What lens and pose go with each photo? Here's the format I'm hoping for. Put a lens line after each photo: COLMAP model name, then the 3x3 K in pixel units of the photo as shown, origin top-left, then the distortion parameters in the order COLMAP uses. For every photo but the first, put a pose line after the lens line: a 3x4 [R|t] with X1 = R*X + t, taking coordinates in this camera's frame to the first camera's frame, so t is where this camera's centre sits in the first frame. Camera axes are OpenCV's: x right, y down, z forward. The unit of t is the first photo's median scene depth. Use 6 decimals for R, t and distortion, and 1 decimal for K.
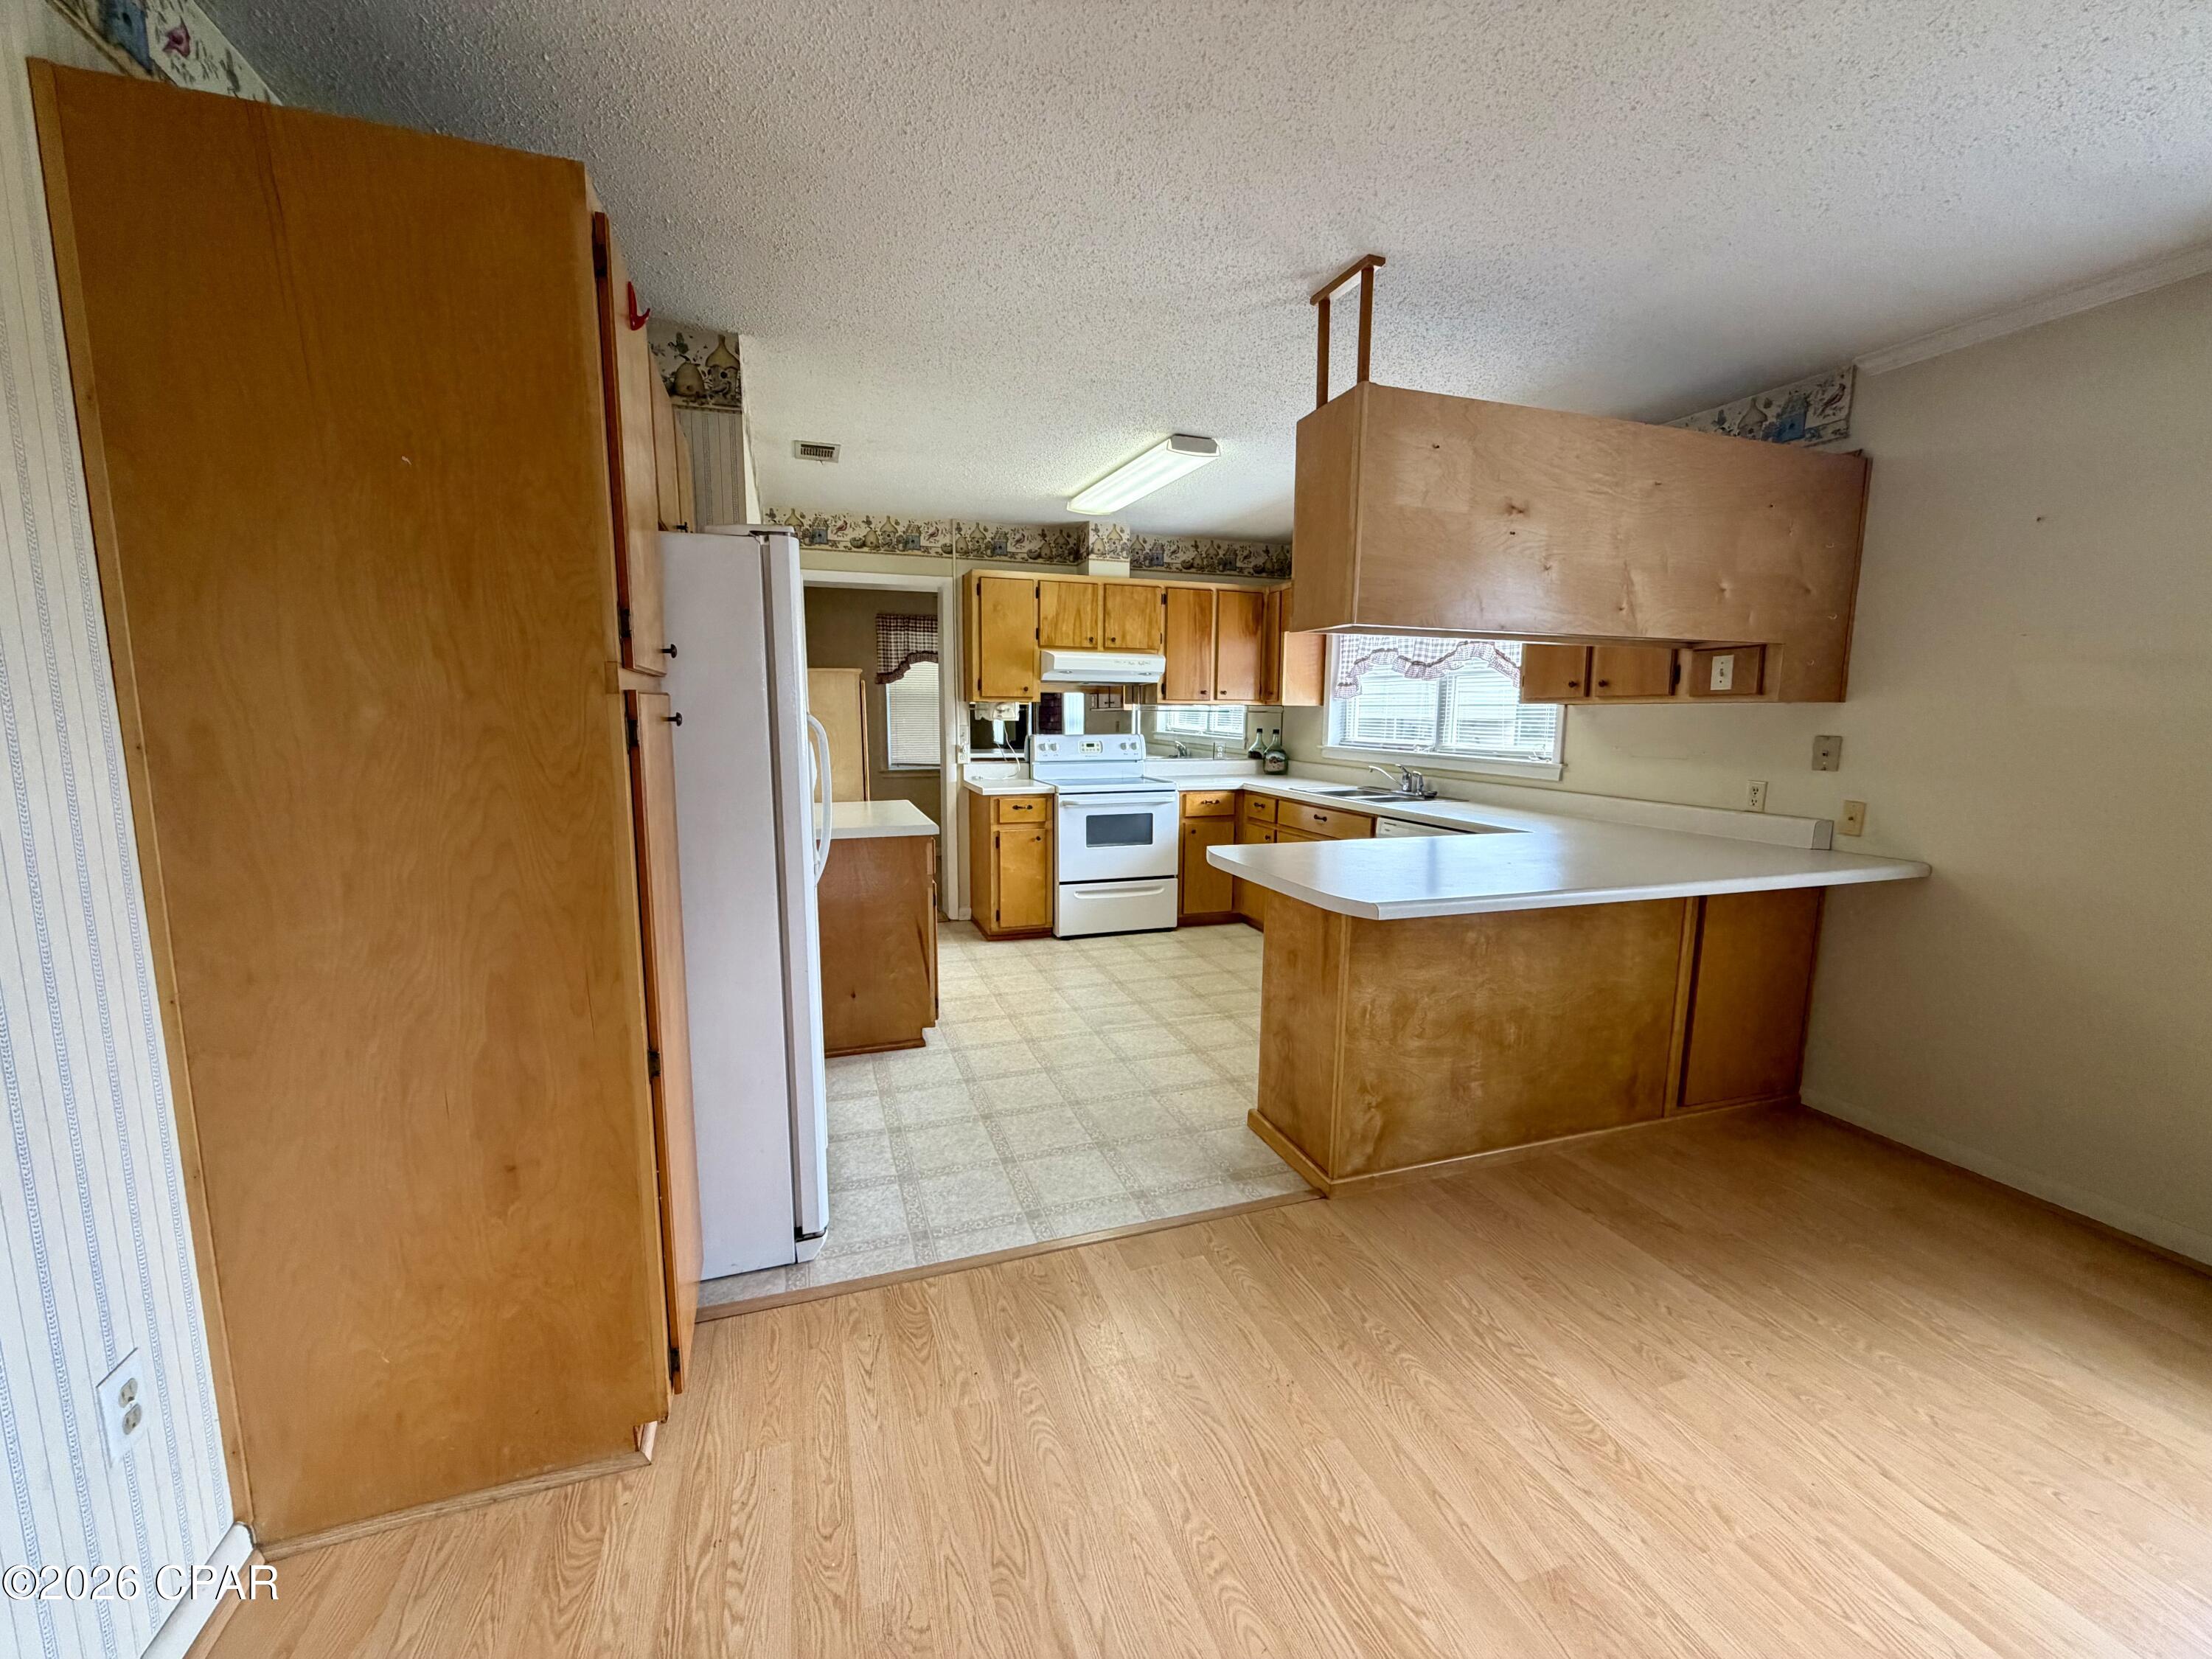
lens RADIAL K [[882.6, 0, 1099.8], [0, 882.6, 830.2], [0, 0, 1]] dist [0.000770, -0.000275]
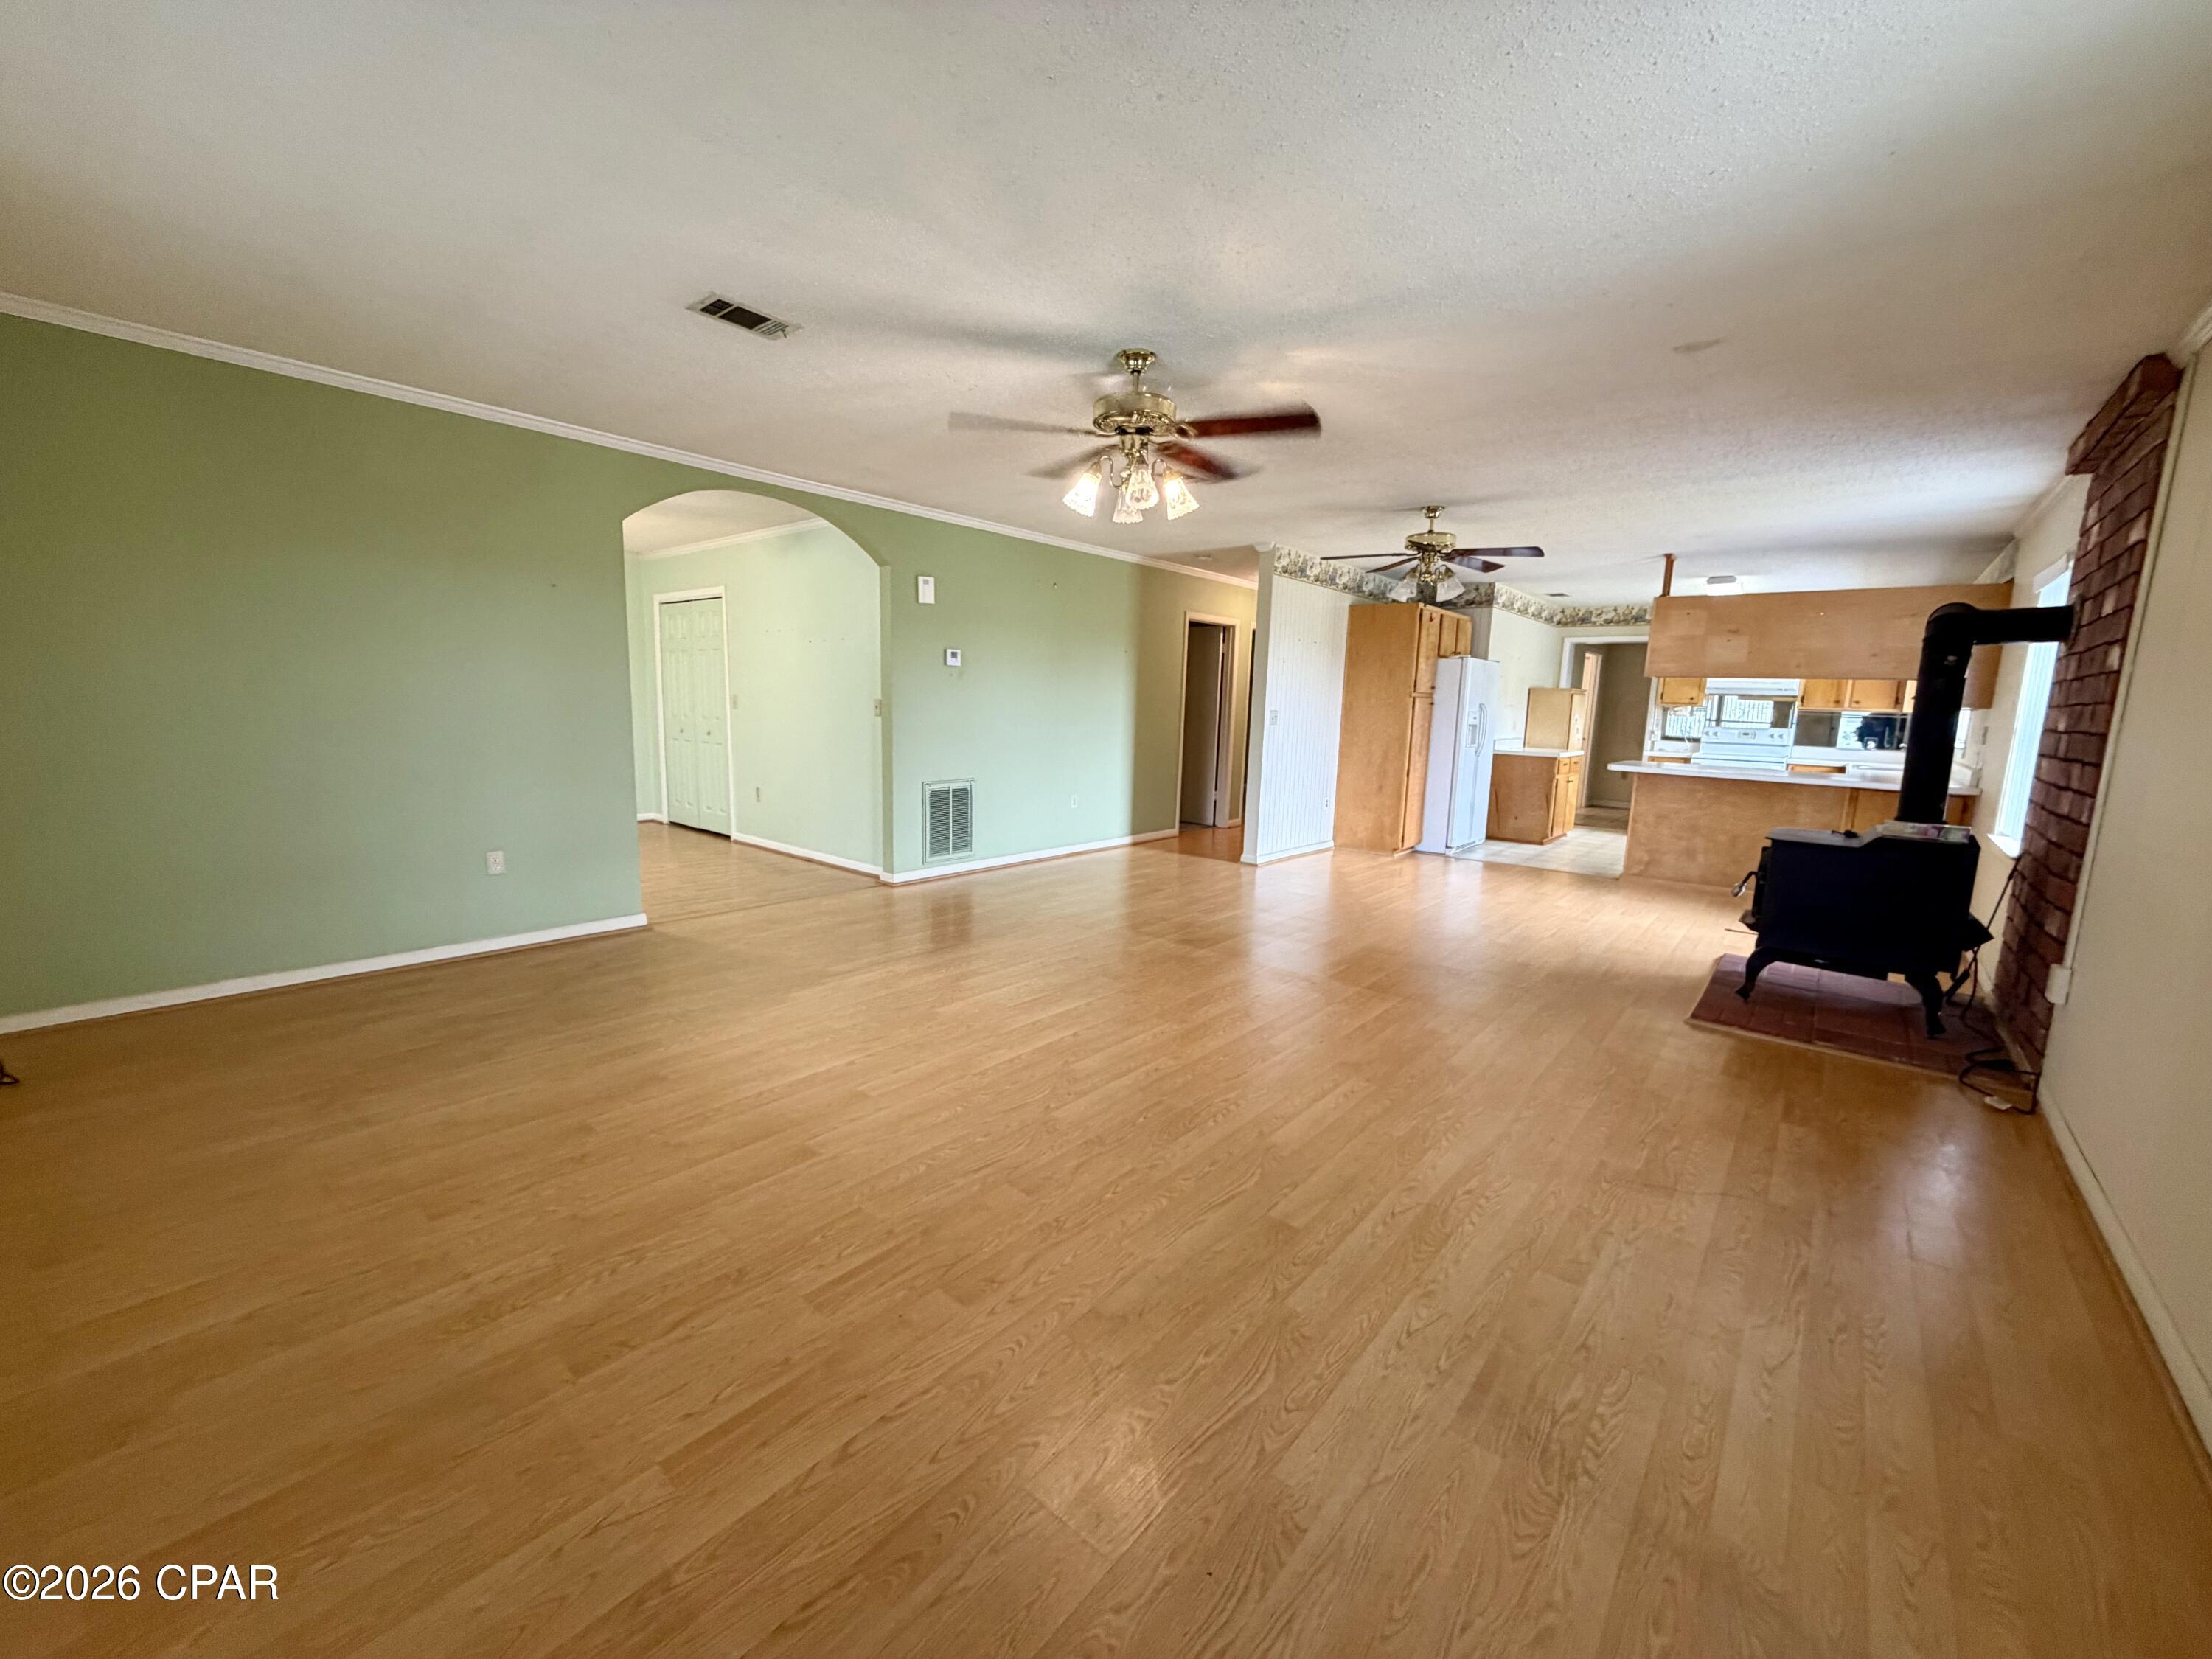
lens RADIAL K [[881.9, 0, 1099.8], [0, 881.9, 834.7], [0, 0, 1]] dist [0.000526, 0.000294]
pose [[0.514504, 0.139976, -0.845986, 0.841558], [-0.142661, 0.986810, 0.076515, 0.141611], [0.845538, 0.081322, 0.527686, -0.901339]]
